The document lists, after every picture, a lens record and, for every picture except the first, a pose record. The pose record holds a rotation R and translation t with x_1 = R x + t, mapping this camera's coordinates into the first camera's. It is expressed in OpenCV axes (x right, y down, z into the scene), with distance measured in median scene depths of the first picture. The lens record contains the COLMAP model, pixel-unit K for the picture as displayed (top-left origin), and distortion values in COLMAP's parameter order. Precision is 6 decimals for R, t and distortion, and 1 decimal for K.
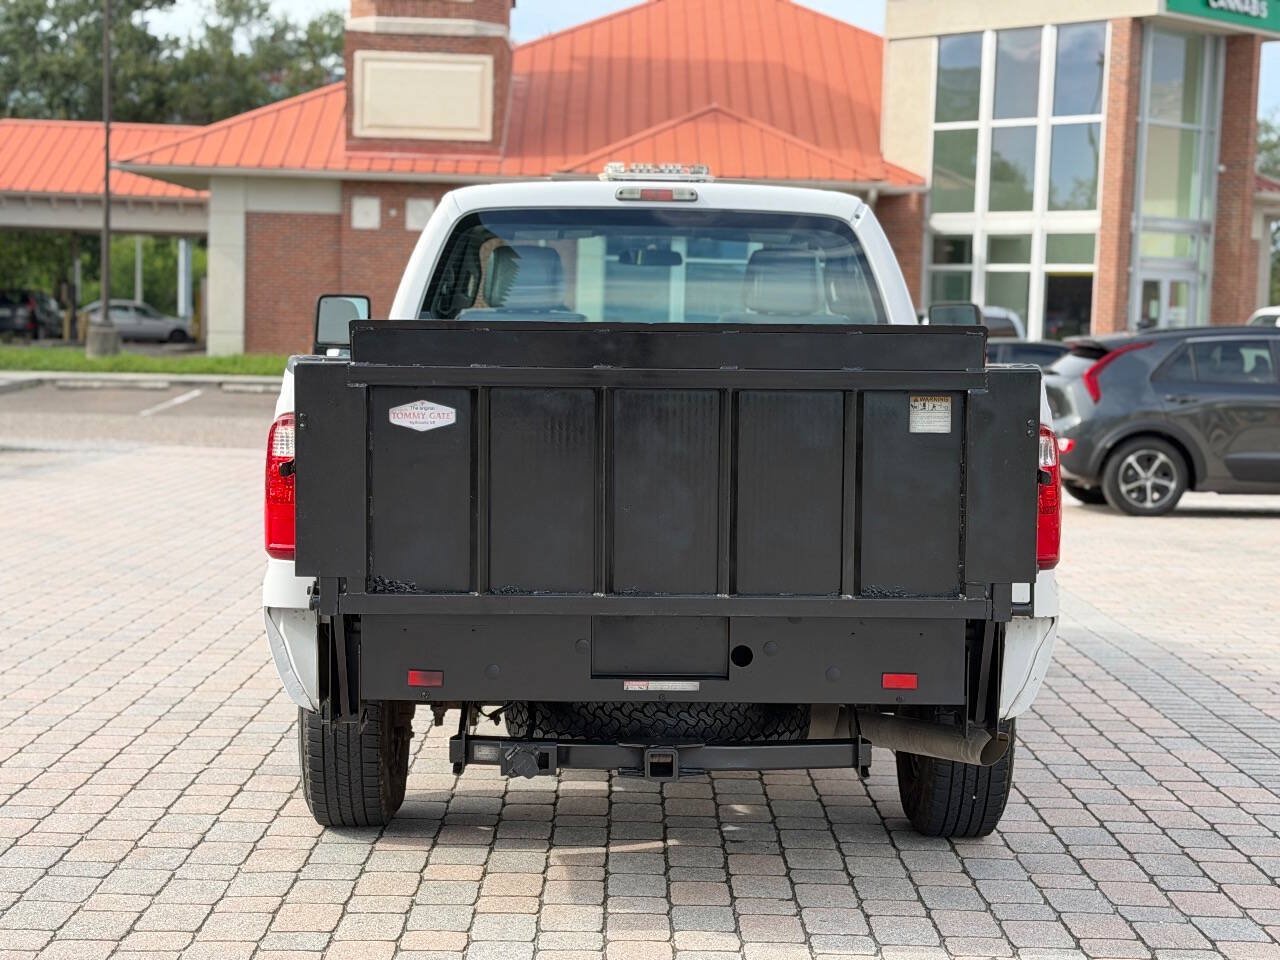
lens RADIAL K [[2400.9, 0, 640.0], [0, 2400.9, 480.0], [0, 0, 1]] dist [0.268495, -0.380407]
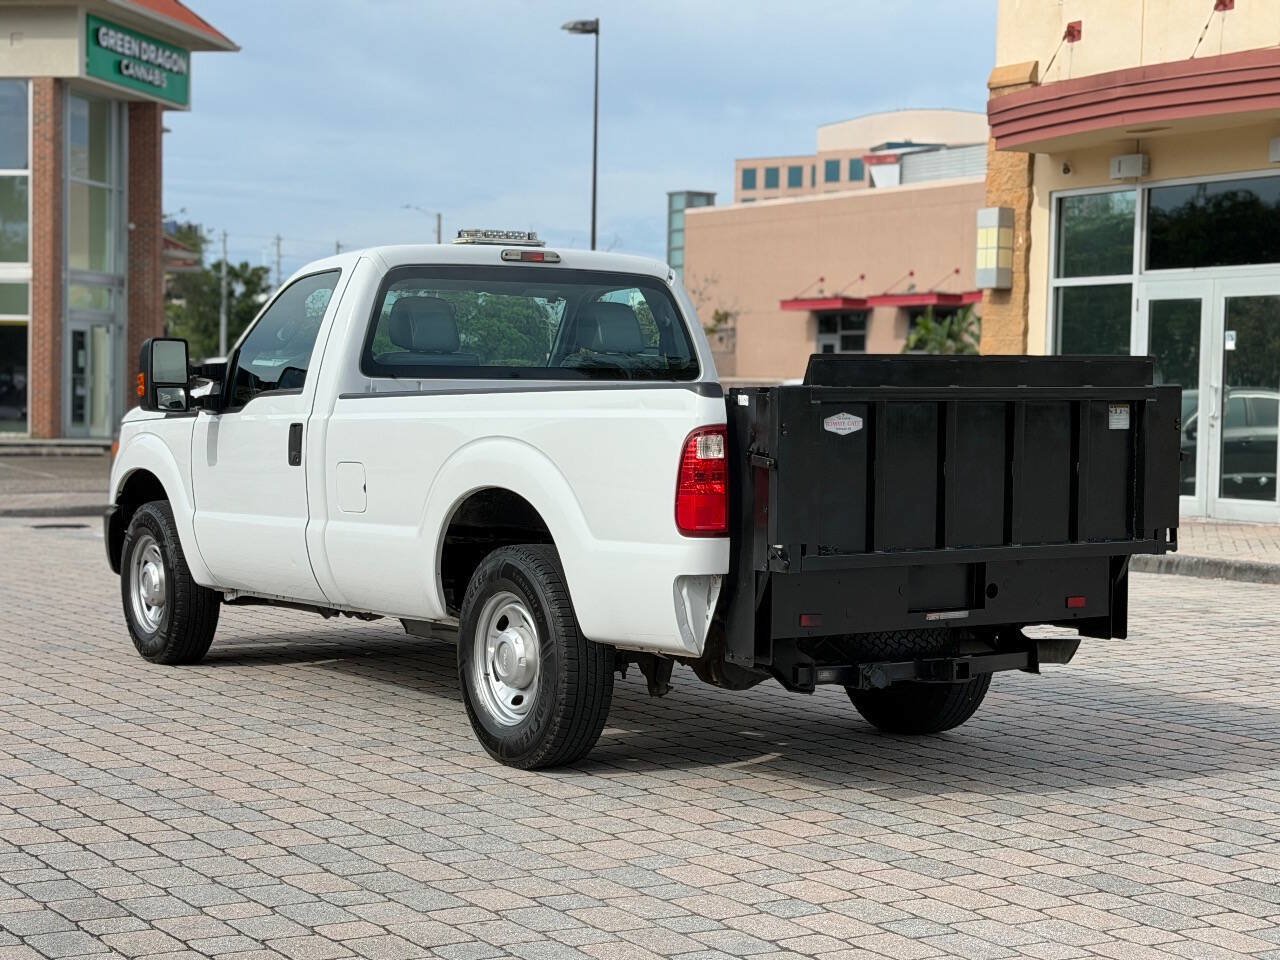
lens RADIAL K [[2450.9, 0, 640.0], [0, 2450.9, 480.0], [0, 0, 1]] dist [0.207497, -0.350229]
pose [[0.847094, -0.029665, 0.530615, -0.151856], [0.041586, 0.999079, -0.010533, 0.002488], [-0.529814, 0.030989, 0.847547, -0.019799]]
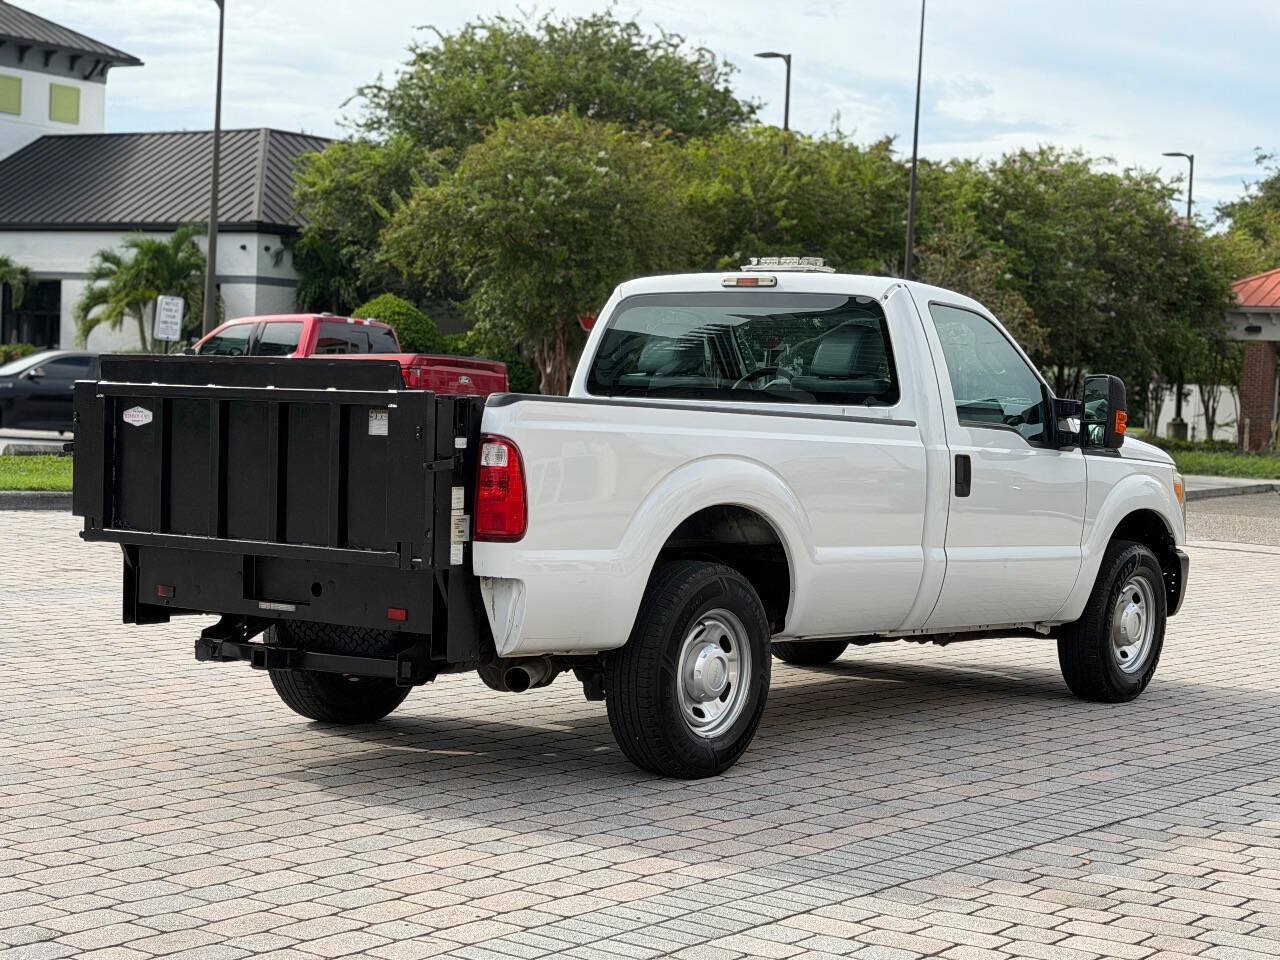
lens RADIAL K [[2450.9, 0, 640.0], [0, 2450.9, 480.0], [0, 0, 1]] dist [0.207497, -0.350229]
pose [[0.787841, 0.033833, -0.614949, 0.186773], [-0.065940, 0.997384, -0.029605, 0.006525], [0.612338, 0.063874, 0.788011, -0.008685]]
